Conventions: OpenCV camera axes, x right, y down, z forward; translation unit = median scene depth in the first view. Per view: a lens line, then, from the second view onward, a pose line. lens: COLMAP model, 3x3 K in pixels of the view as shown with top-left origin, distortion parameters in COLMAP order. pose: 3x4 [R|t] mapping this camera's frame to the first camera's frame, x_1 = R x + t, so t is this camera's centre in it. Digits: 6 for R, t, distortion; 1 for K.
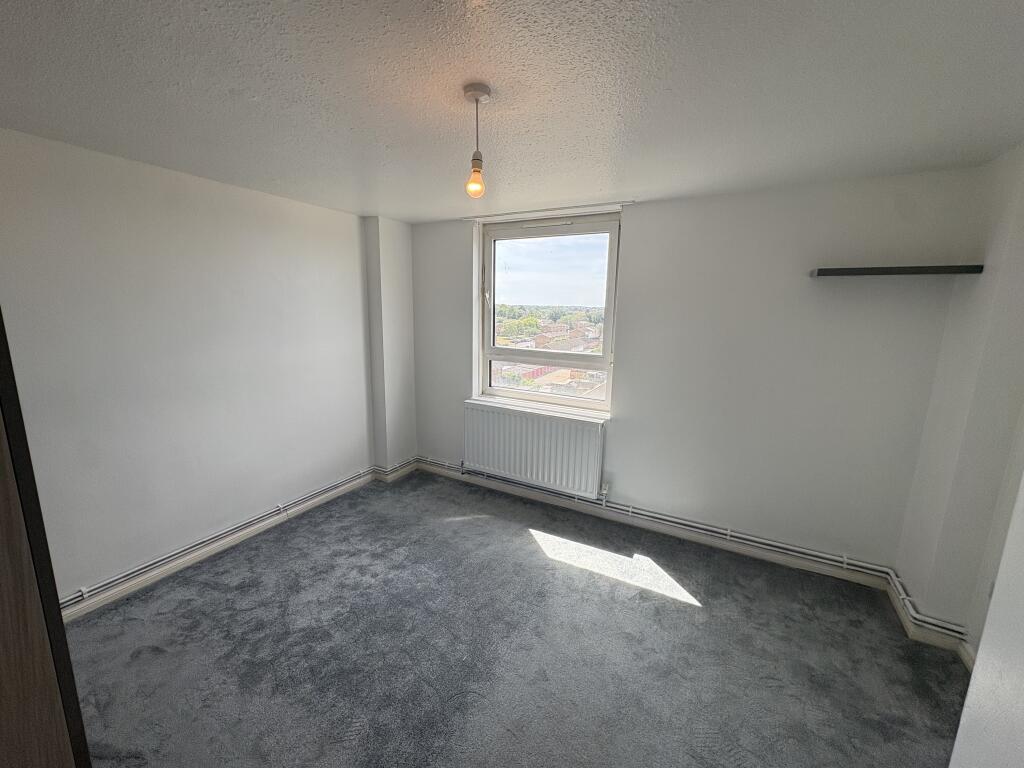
lens RADIAL K [[410.0, 0, 512.0], [0, 410.0, 384.0], [0, 0, 1]] dist [-0.001644, 0.000018]
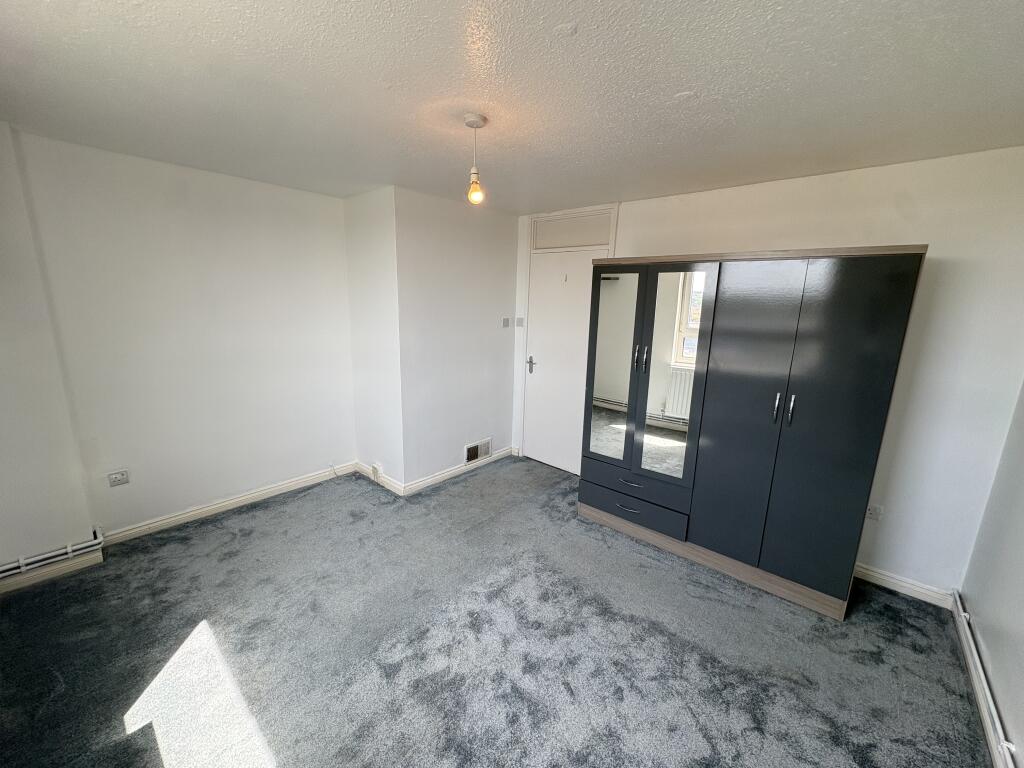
lens RADIAL K [[410.0, 0, 512.0], [0, 410.0, 384.0], [0, 0, 1]] dist [-0.001644, 0.000018]
pose [[-0.976707, -0.086142, 0.196526, -0.309896], [-0.006434, 0.927225, 0.374450, -0.259862], [-0.214480, 0.364464, -0.906181, 1.455629]]
